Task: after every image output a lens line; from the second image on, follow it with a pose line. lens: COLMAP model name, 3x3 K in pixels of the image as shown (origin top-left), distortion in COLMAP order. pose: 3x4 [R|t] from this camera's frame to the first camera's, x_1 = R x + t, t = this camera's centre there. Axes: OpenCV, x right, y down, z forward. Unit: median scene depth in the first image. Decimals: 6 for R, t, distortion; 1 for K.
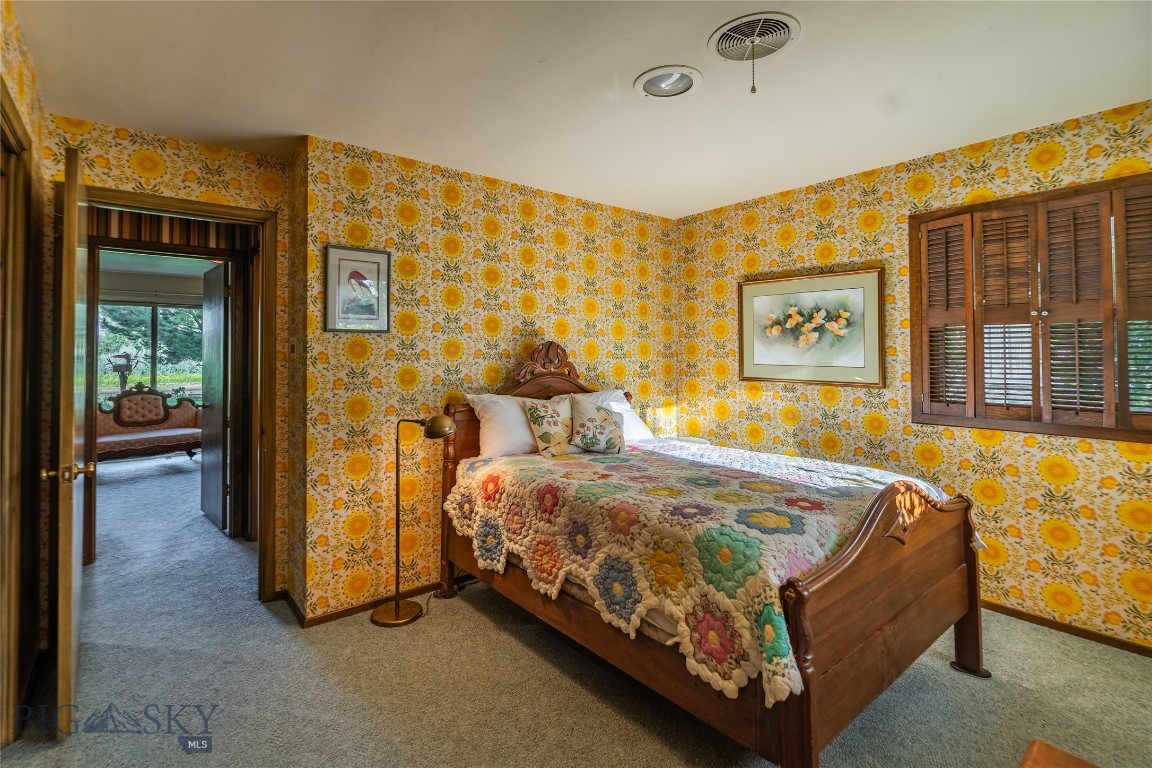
lens RADIAL K [[544.4, 0, 578.1], [0, 544.4, 344.1], [0, 0, 1]] dist [0.000148, 0.000064]
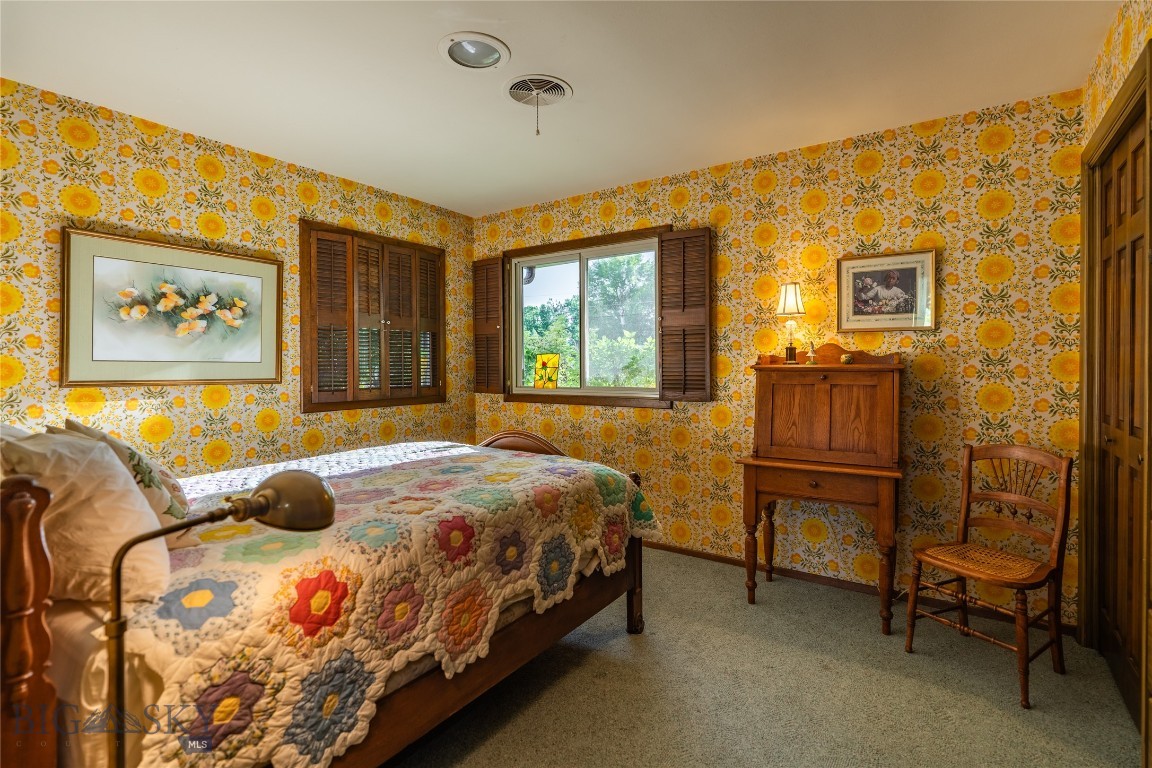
lens RADIAL K [[554.2, 0, 579.5], [0, 554.2, 369.3], [0, 0, 1]] dist [-0.000265, 0.000123]
pose [[-0.271970, -0.008521, 0.962268, -0.573784], [-0.014011, 0.999890, 0.004894, 0.044223], [-0.962204, -0.012151, -0.272060, 0.760812]]
